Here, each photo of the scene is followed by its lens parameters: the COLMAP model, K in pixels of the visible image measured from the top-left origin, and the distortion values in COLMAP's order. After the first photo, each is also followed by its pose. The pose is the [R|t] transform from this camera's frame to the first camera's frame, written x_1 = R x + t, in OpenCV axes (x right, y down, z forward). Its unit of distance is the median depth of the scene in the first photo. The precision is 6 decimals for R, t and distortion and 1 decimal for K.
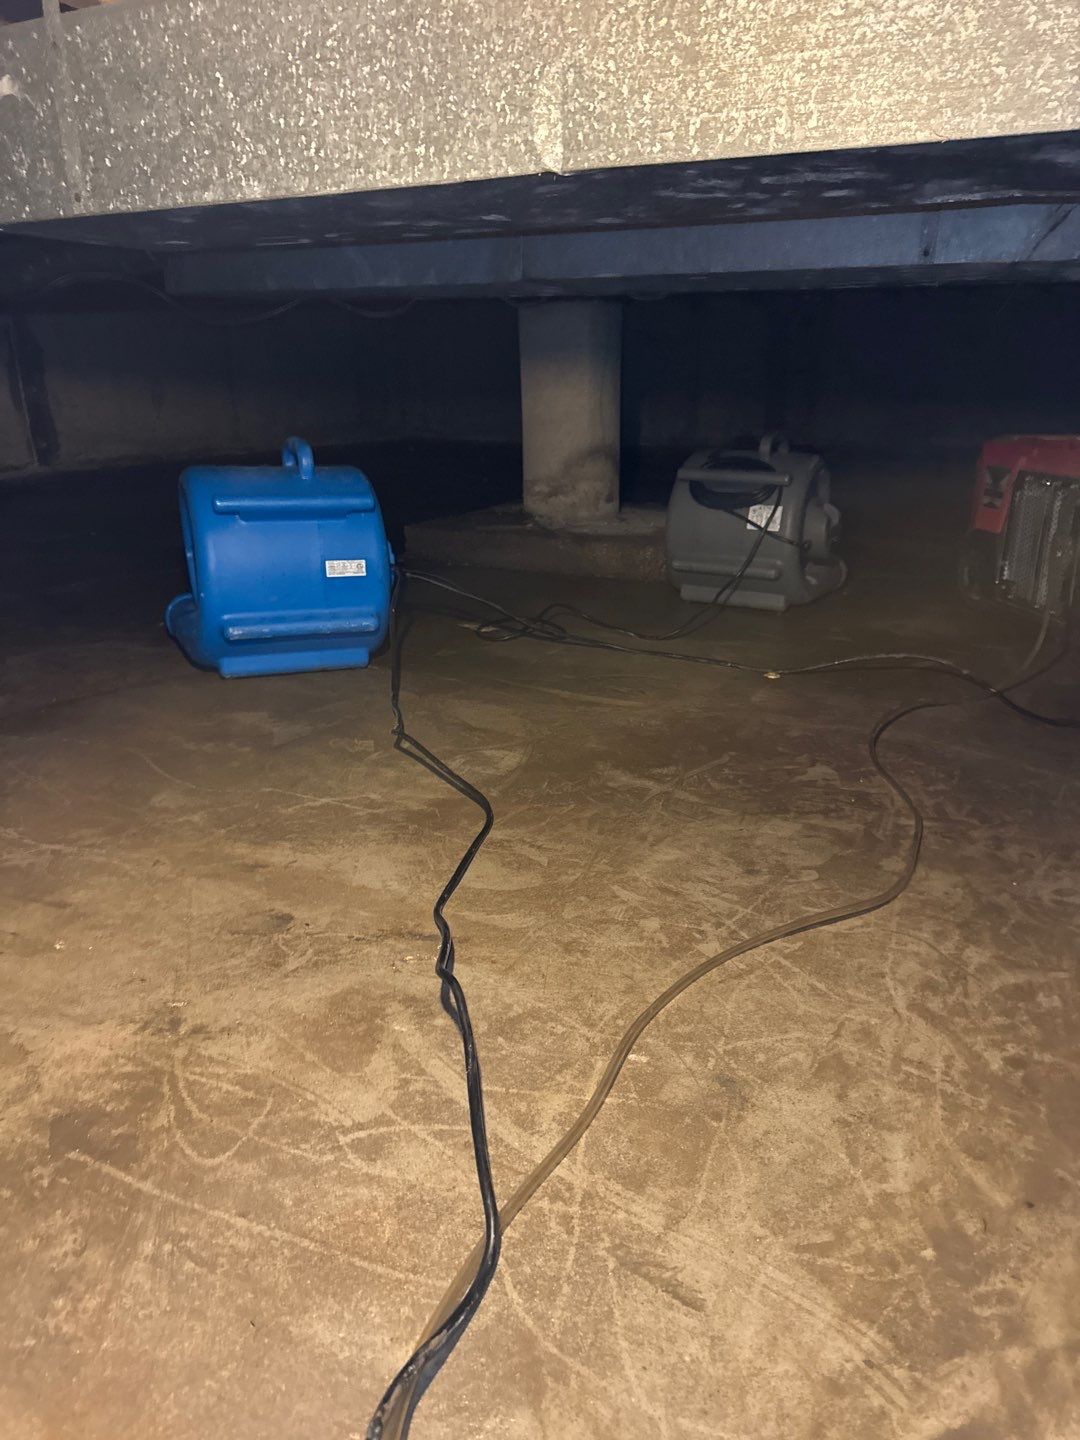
lens RADIAL K [[1022.8, 0, 527.5], [0, 1022.8, 717.2], [0, 0, 1]] dist [0.017910, -0.024721]
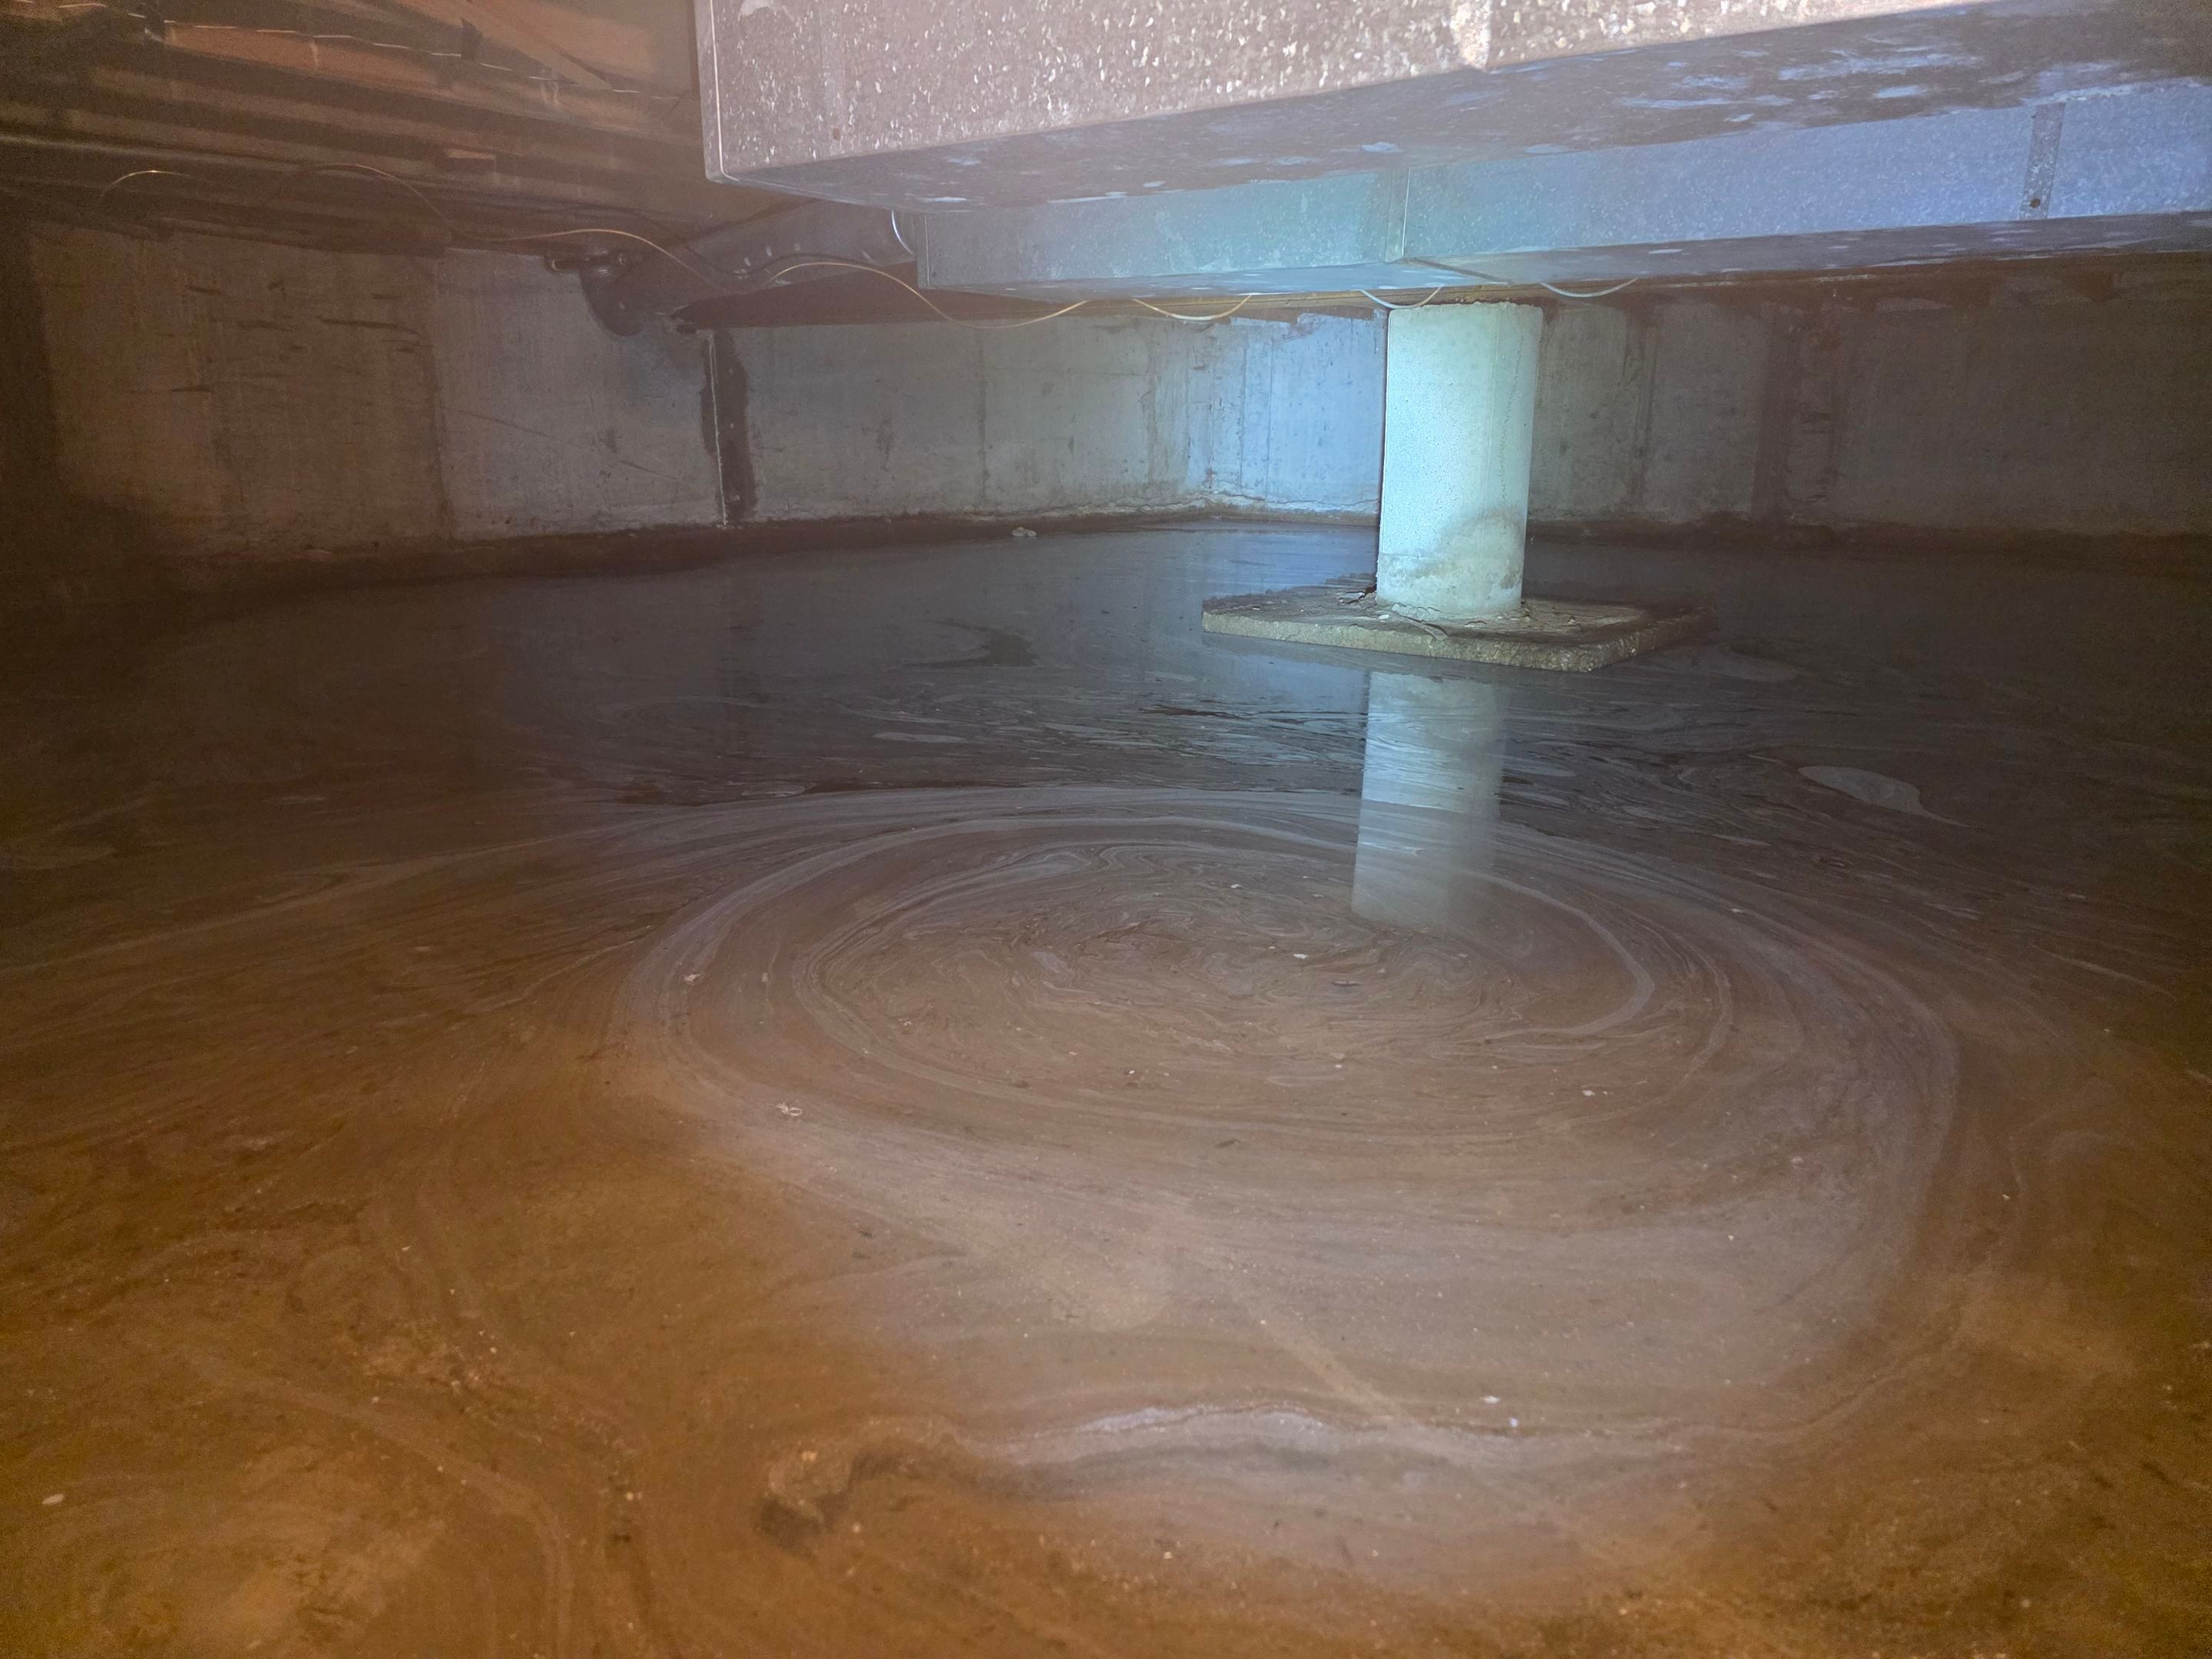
lens RADIAL K [[1474.7, 0, 1094.2], [0, 1474.7, 796.9], [0, 0, 1]] dist [0.063581, -0.048367]
pose [[0.982243, 0.057903, -0.178457, -0.018988], [-0.072386, 0.994497, -0.075740, 0.074270], [0.173089, 0.087313, 0.981028, -0.035407]]
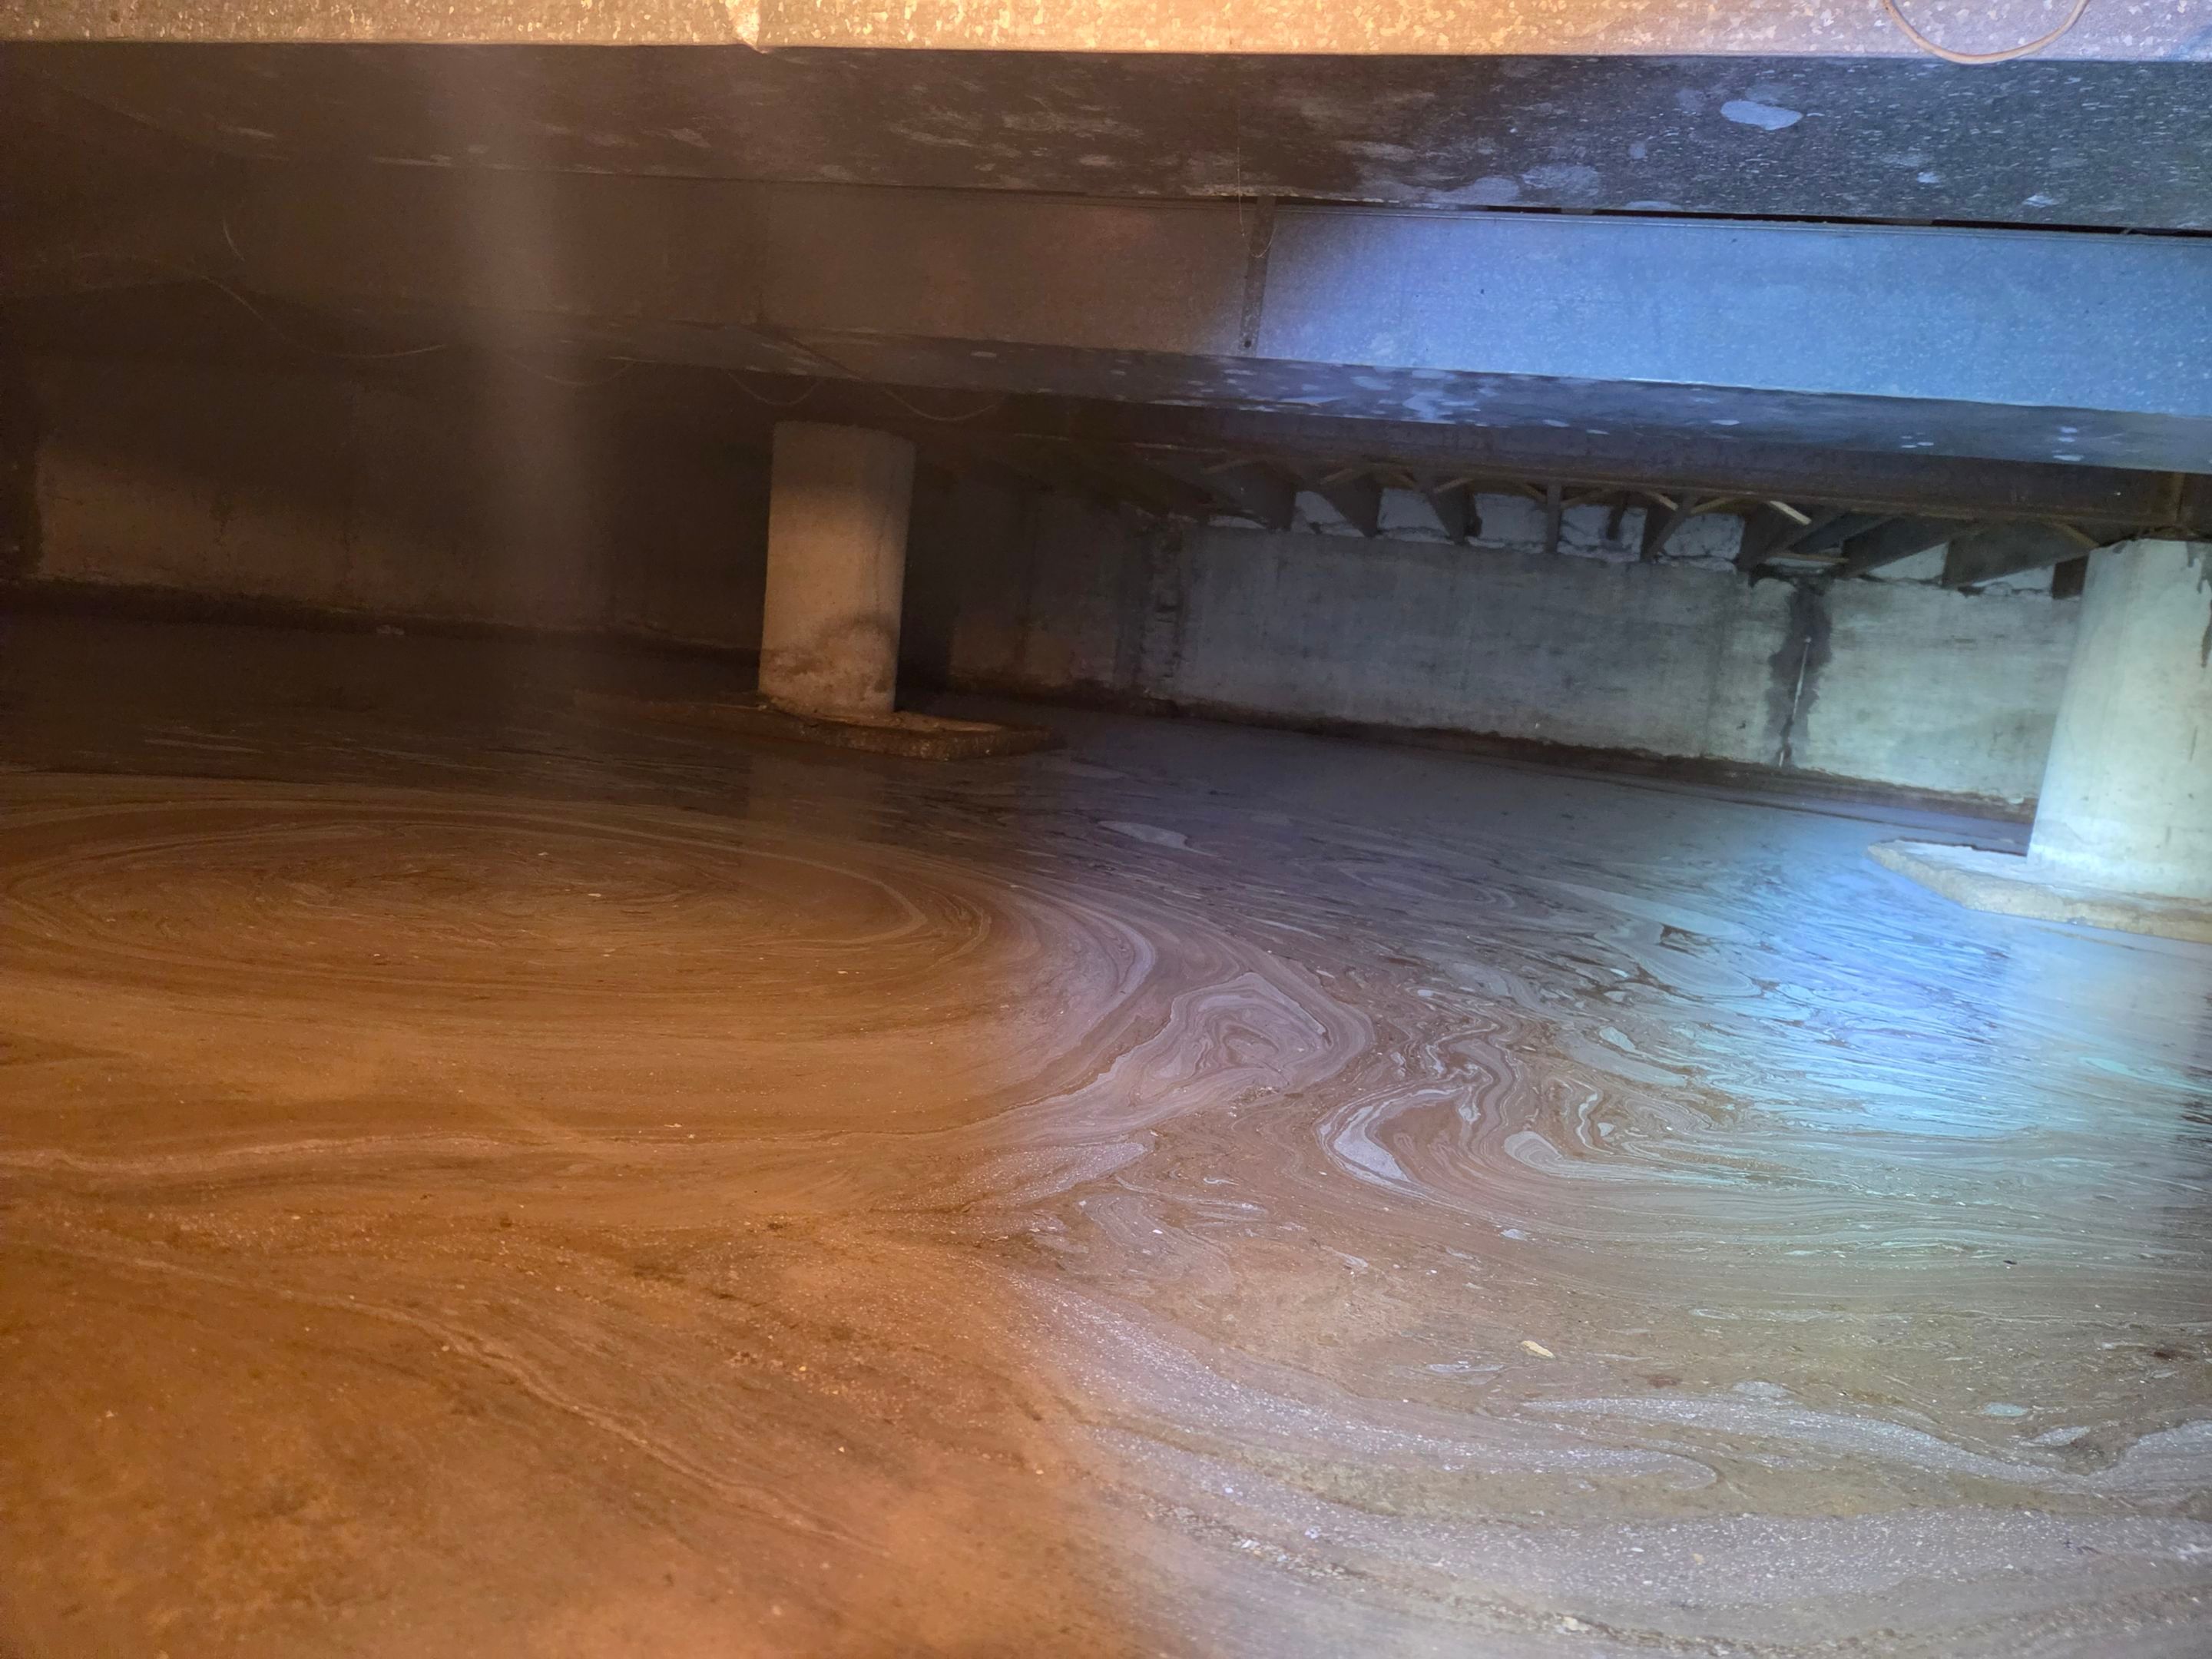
lens RADIAL K [[1489.6, 0, 1119.7], [0, 1489.6, 829.0], [0, 0, 1]] dist [0.044114, -0.044659]
pose [[0.975307, 0.086870, 0.203051, 0.120109], [-0.042658, 0.976178, -0.212736, 0.316822], [-0.216695, 0.198821, 0.955779, -0.099432]]
